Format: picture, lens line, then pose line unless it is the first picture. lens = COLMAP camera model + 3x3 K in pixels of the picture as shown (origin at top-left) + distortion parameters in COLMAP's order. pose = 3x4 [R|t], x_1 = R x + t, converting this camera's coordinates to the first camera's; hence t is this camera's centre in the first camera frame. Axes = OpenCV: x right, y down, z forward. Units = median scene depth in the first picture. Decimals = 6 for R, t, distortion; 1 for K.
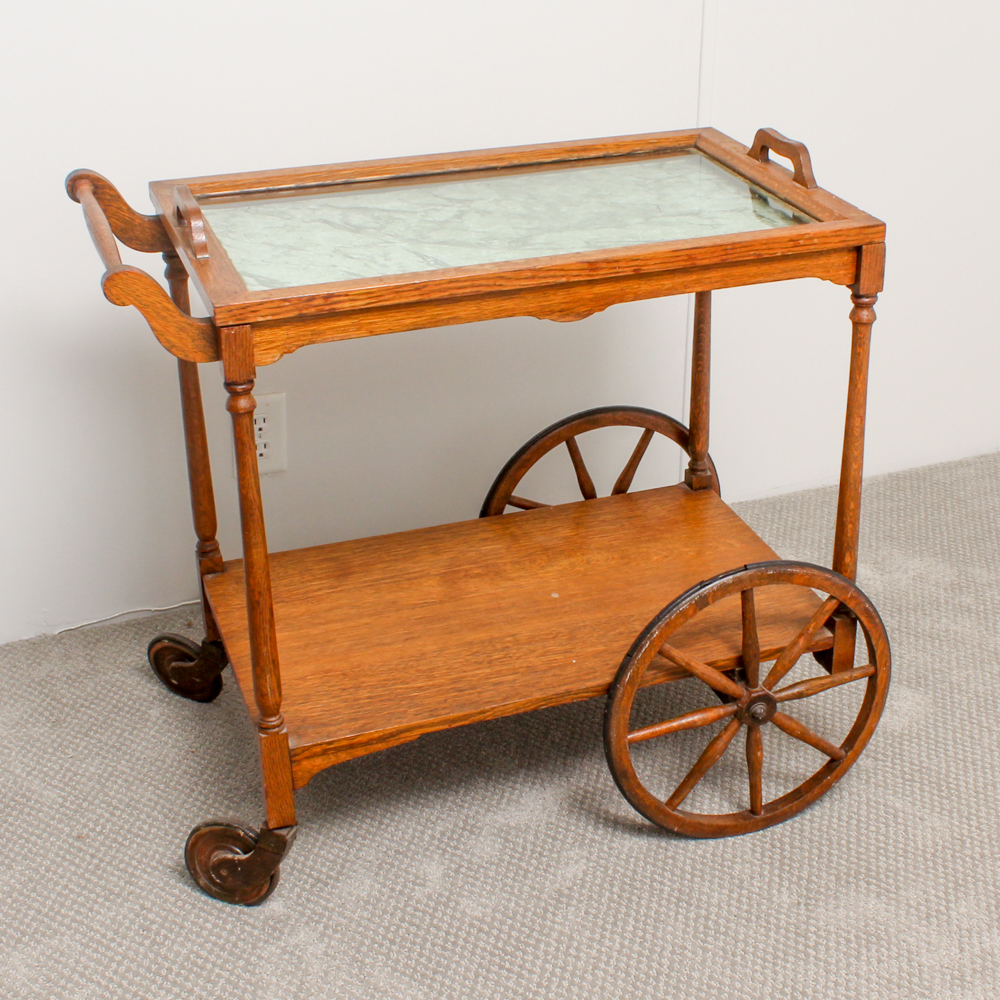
lens RADIAL K [[1663.2, 0, 556.4], [0, 1663.2, 499.2], [0, 0, 1]] dist [-0.000721, 0.146791]
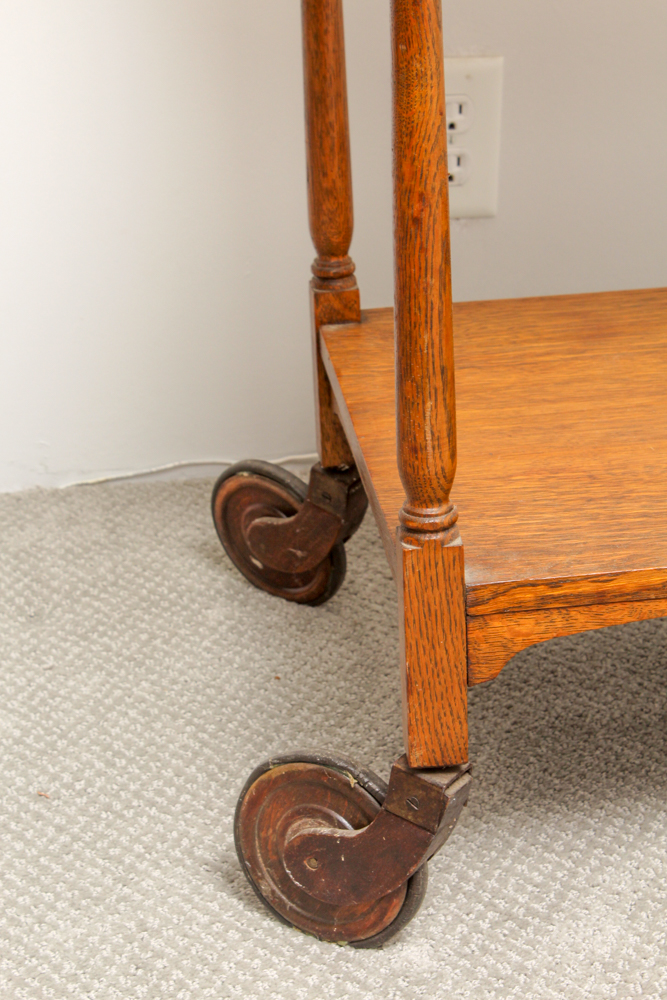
lens RADIAL K [[2424.4, 0, 333.5], [0, 2424.4, 500.0], [0, 0, 1]] dist [-0.004537, 0.269032]
pose [[0.972700, 0.058534, -0.224563, -0.037888], [-0.069321, 0.996774, -0.040447, 0.122135], [0.221471, 0.054909, 0.973620, 0.271833]]
